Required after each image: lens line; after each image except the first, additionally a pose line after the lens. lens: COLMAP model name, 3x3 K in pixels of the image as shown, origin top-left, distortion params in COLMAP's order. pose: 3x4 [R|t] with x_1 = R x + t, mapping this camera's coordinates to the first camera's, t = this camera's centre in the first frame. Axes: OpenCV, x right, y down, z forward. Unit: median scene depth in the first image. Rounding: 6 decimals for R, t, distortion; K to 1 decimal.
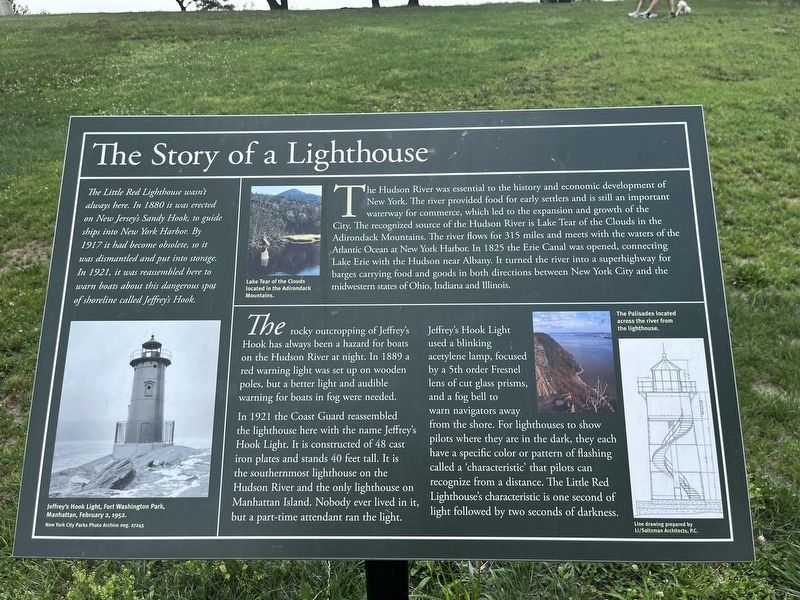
lens RADIAL K [[622.1, 0, 400.0], [0, 622.1, 300.0], [0, 0, 1]] dist [0.004015, -0.000085]
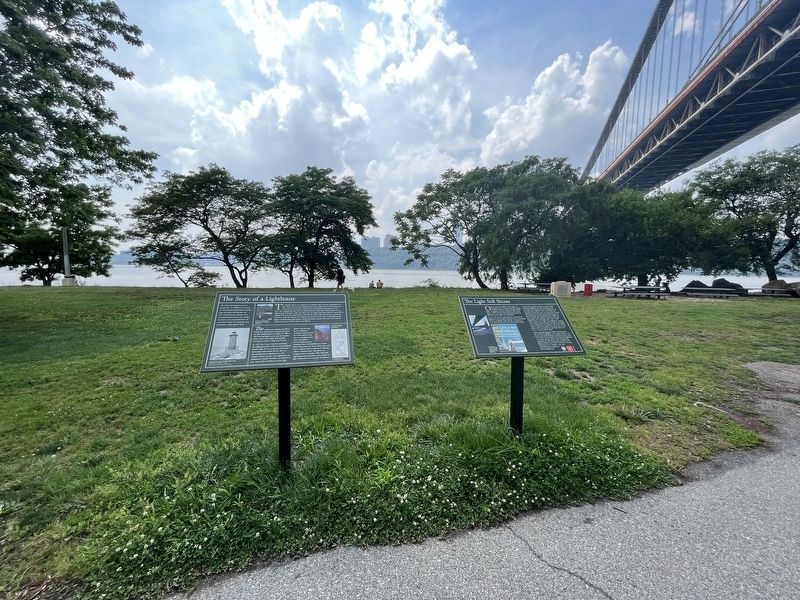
lens RADIAL K [[319.5, 0, 400.0], [0, 319.5, 300.0], [0, 0, 1]] dist [-0.000220, -0.000031]
pose [[0.958252, 0.013137, 0.285624, 0.128170], [0.101244, 0.918633, -0.381920, 0.920977], [-0.267401, 0.394893, 0.878952, -1.641750]]
